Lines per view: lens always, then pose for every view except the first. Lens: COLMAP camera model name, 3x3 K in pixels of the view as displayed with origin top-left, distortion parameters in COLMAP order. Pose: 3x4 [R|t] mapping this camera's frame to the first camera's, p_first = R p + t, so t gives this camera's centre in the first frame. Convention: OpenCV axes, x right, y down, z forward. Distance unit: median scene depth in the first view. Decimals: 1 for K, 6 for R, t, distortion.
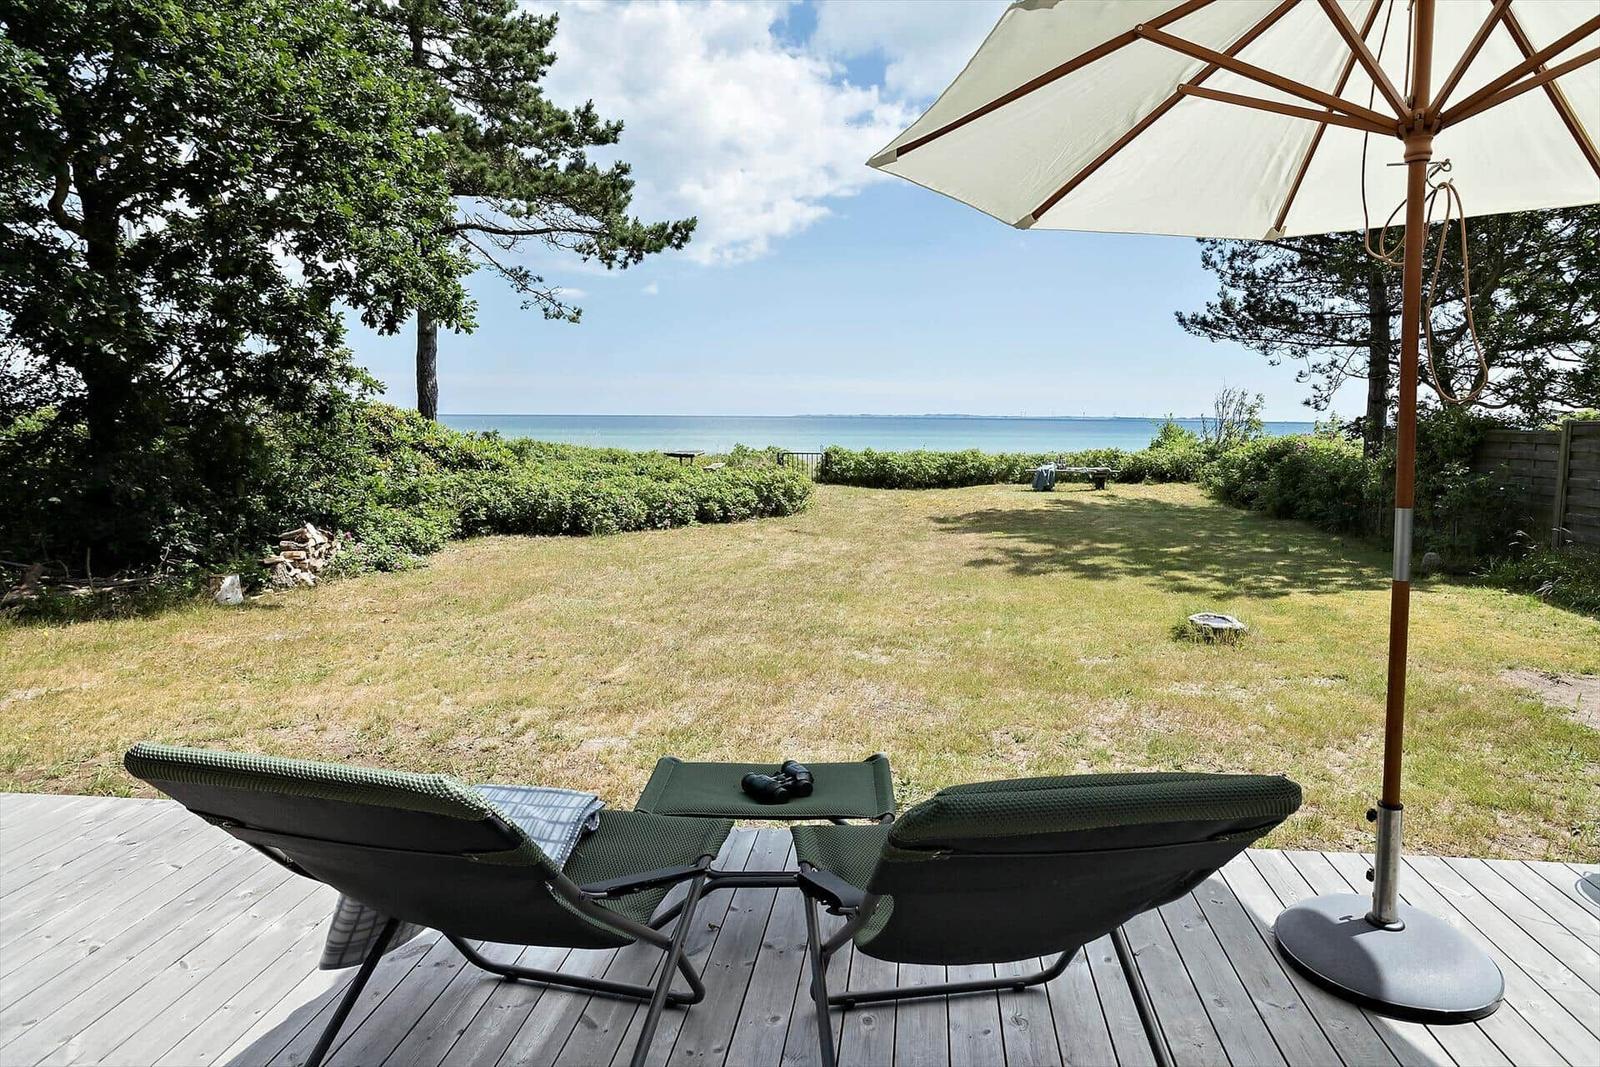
lens RADIAL K [[1021.1, 0, 805.4], [0, 1021.1, 527.5], [0, 0, 1]] dist [0.001559, 0.003641]
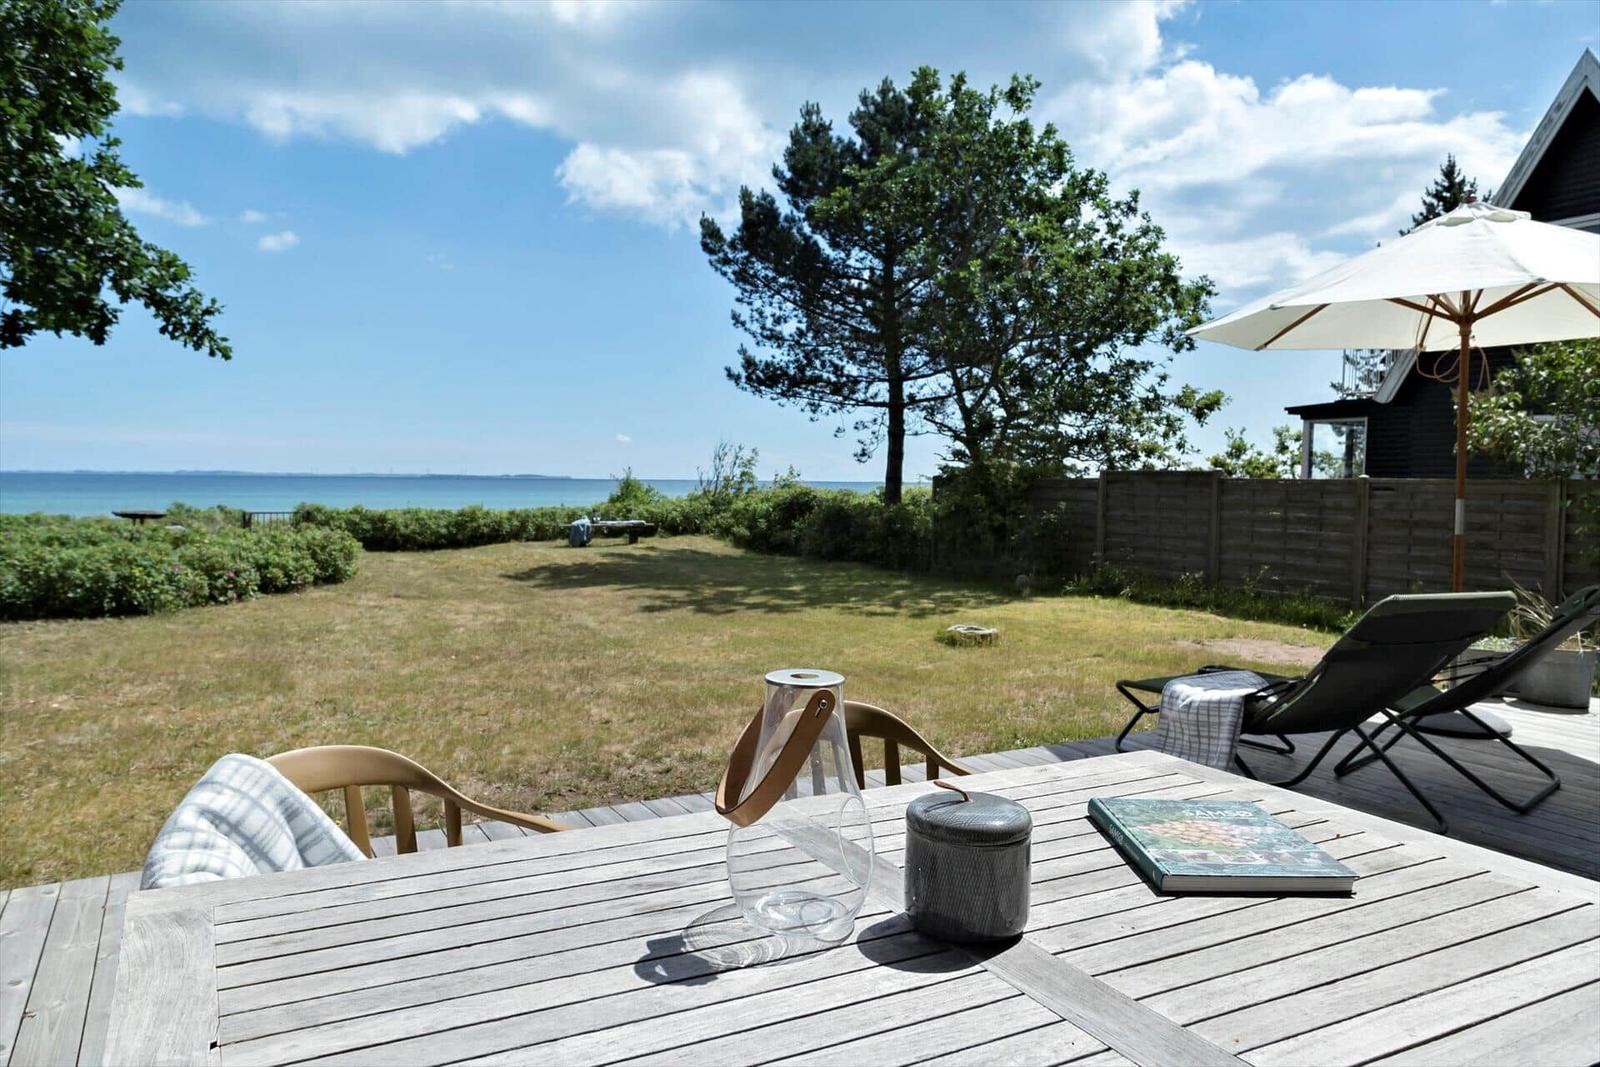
lens RADIAL K [[1218.6, 0, 807.9], [0, 1218.6, 536.9], [0, 0, 1]] dist [-0.009915, -0.001091]
pose [[0.808533, -0.026448, 0.587856, -0.298565], [0.060074, 0.997480, -0.037747, 0.011669], [-0.585376, 0.065835, 0.808085, -0.032880]]
